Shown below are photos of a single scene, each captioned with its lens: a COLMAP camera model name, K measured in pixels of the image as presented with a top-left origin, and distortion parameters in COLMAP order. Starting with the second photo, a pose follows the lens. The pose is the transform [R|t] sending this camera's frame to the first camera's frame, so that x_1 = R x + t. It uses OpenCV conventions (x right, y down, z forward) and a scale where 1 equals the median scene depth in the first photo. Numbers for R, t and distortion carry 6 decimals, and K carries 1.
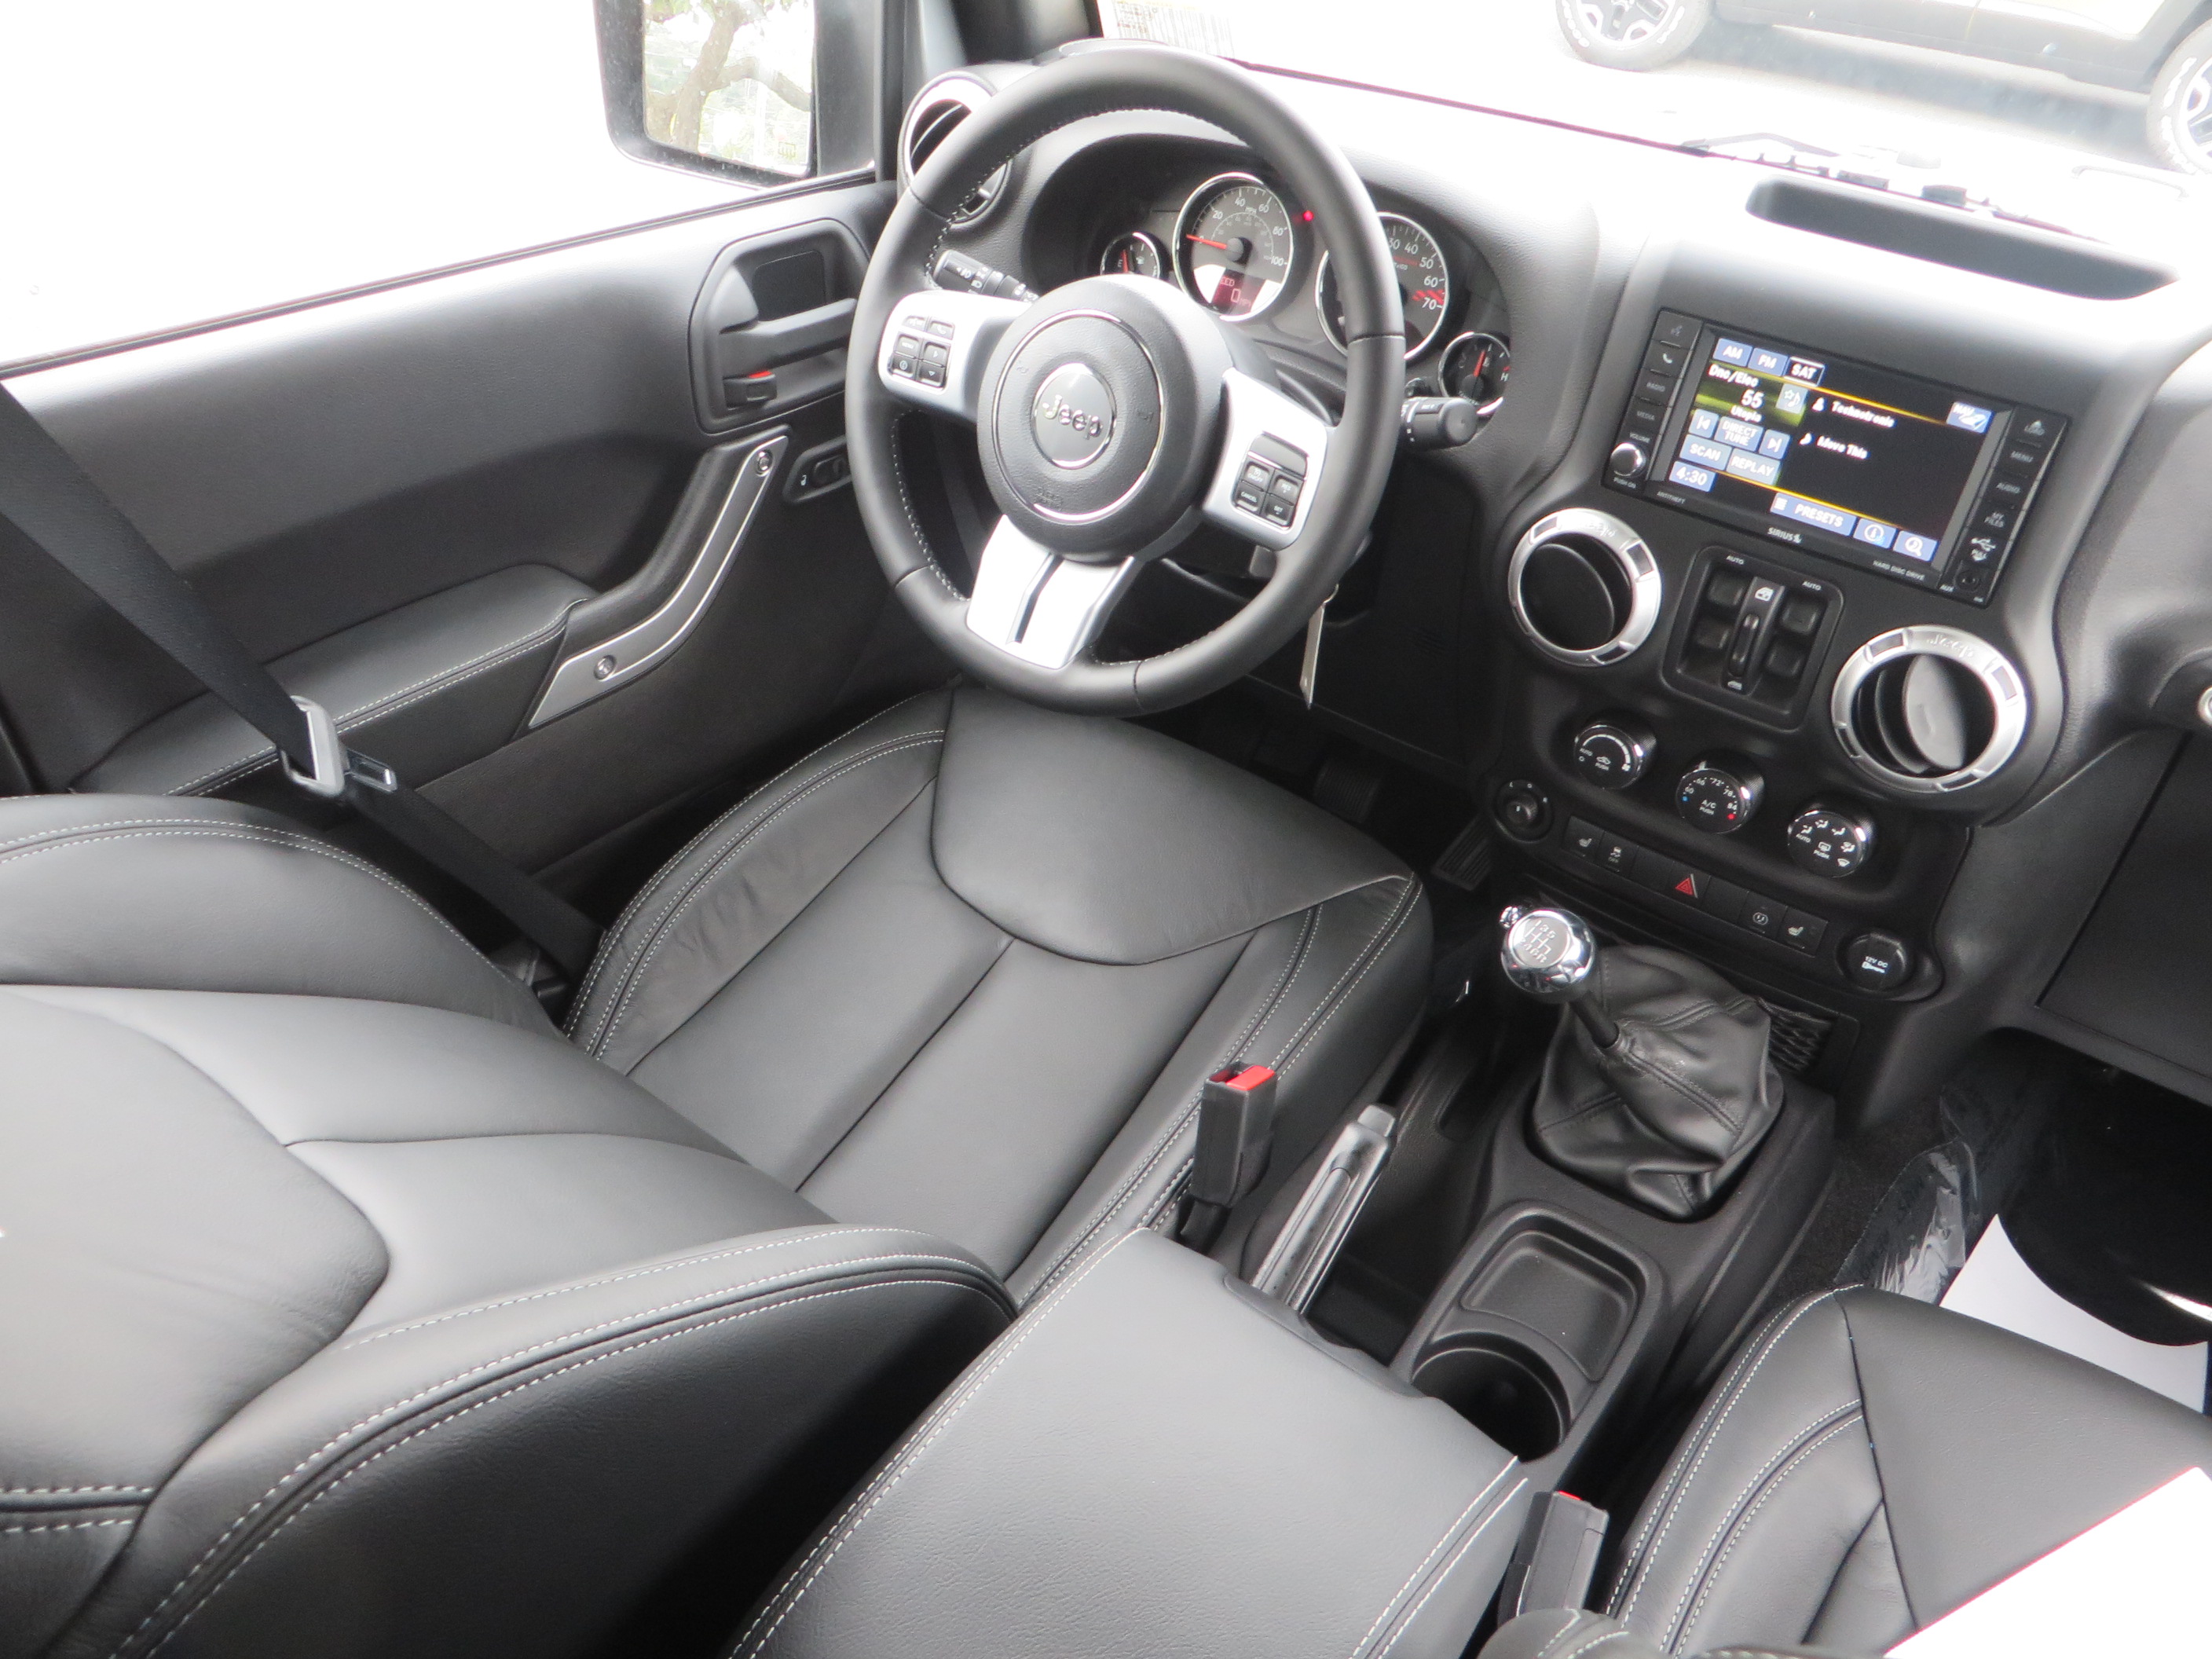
lens RADIAL K [[1654.2, 0, 1116.3], [0, 1654.2, 817.1], [0, 0, 1]] dist [-0.013025, -0.010900]
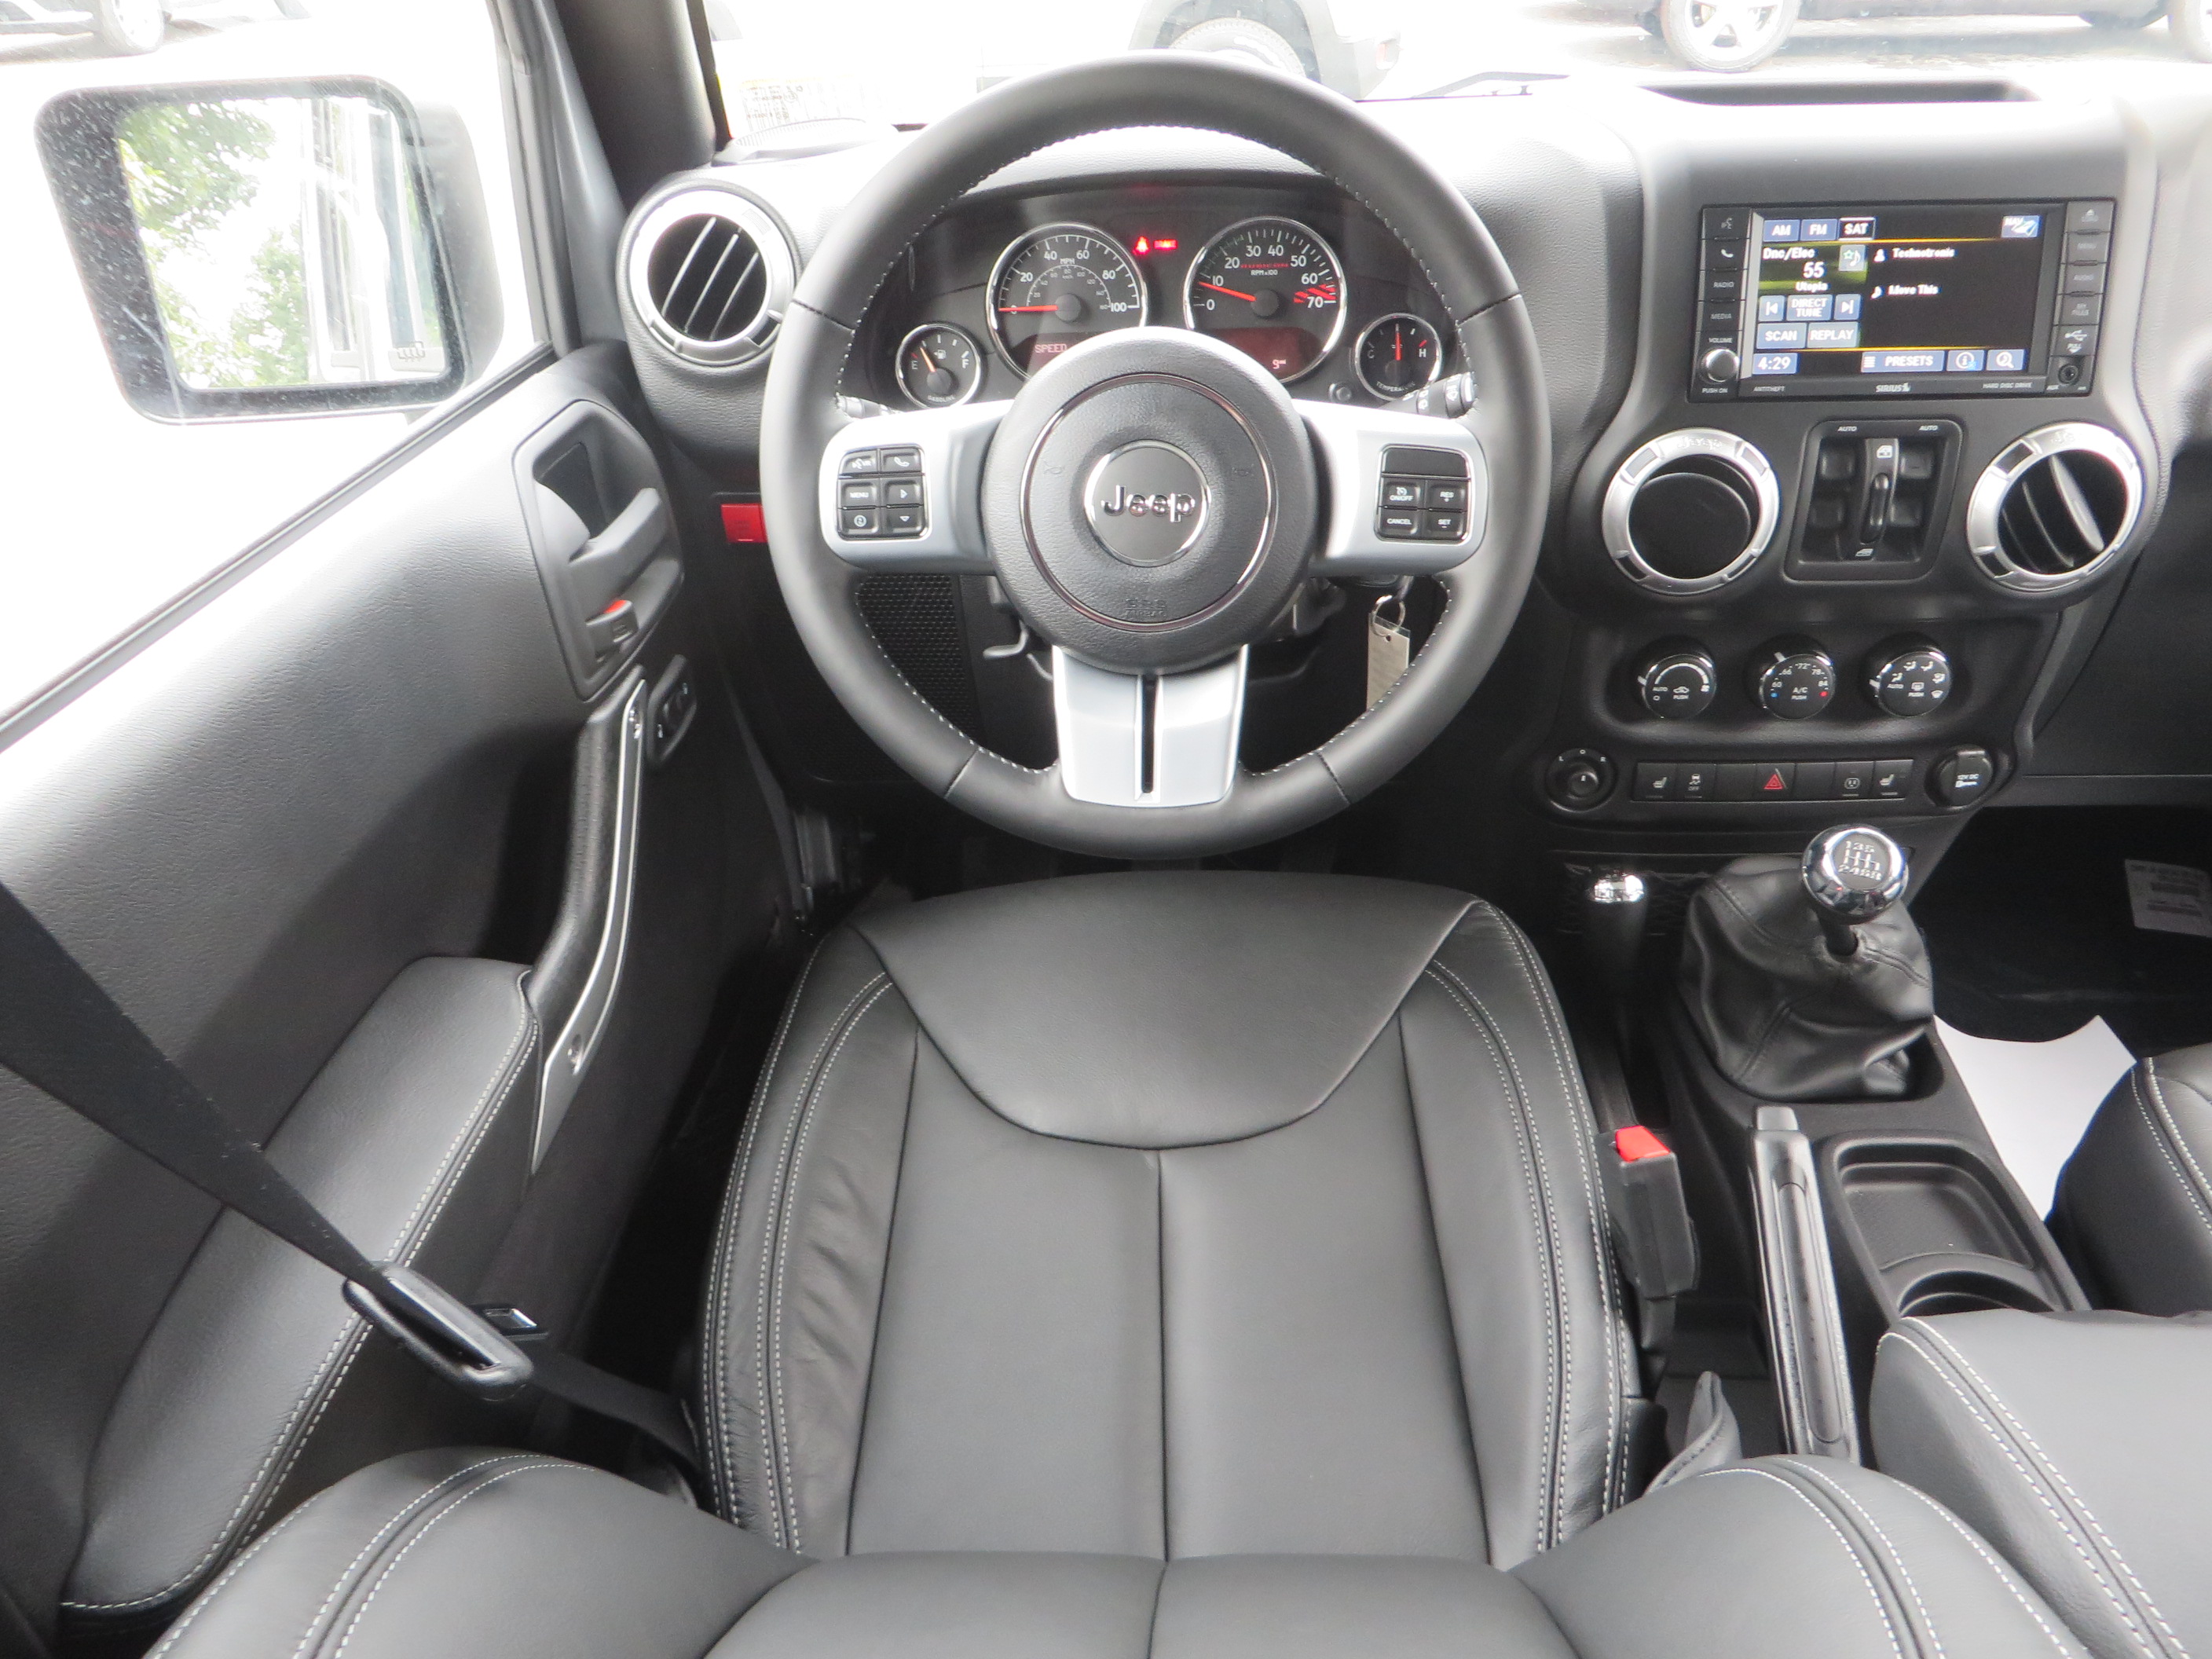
lens RADIAL K [[1654.2, 0, 1105.0], [0, 1654.2, 823.4], [0, 0, 1]] dist [-0.013025, -0.010900]
pose [[0.827818, -0.364244, 0.426667, -0.456395], [0.396252, 0.918021, 0.014902, -0.119888], [-0.397117, 0.156731, 0.904286, 0.299329]]
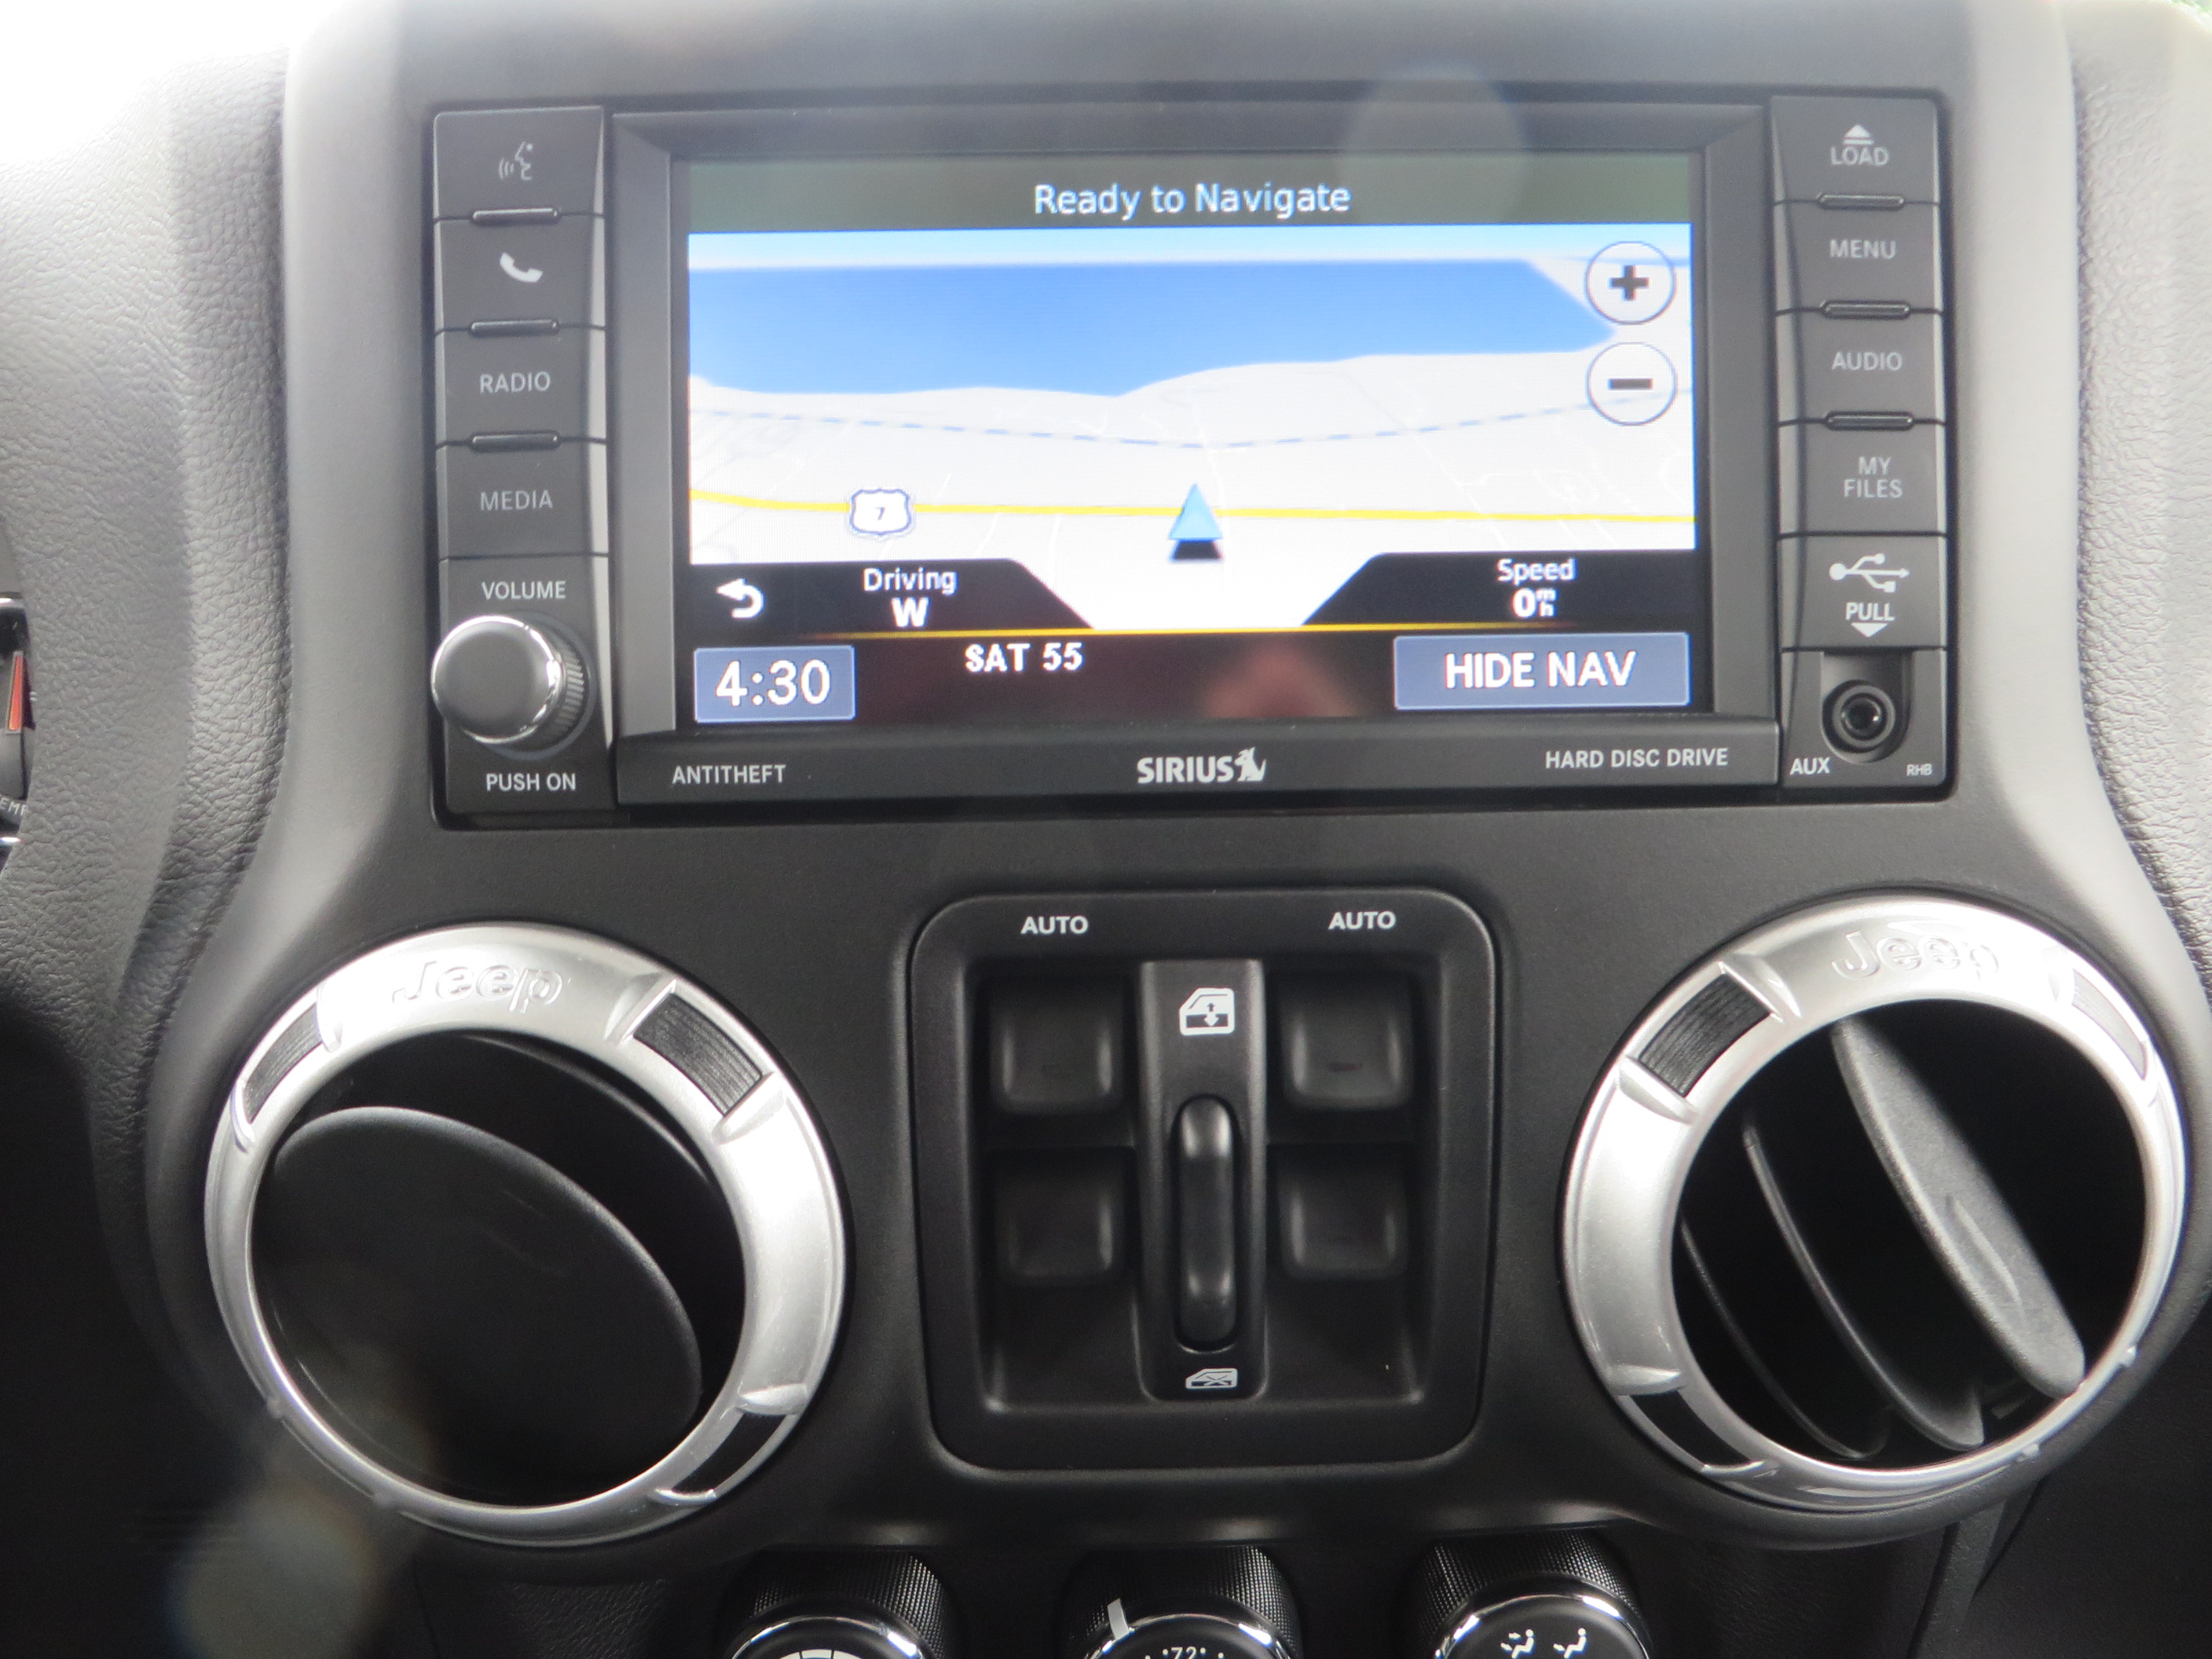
lens RADIAL K [[1654.2, 0, 1138.2], [0, 1654.2, 849.8], [0, 0, 1]] dist [-0.013025, -0.010900]
pose [[0.786897, -0.235401, 0.570420, 0.224141], [0.410676, 0.889719, -0.199360, -0.101955], [-0.460584, 0.391134, 0.796792, 0.725769]]
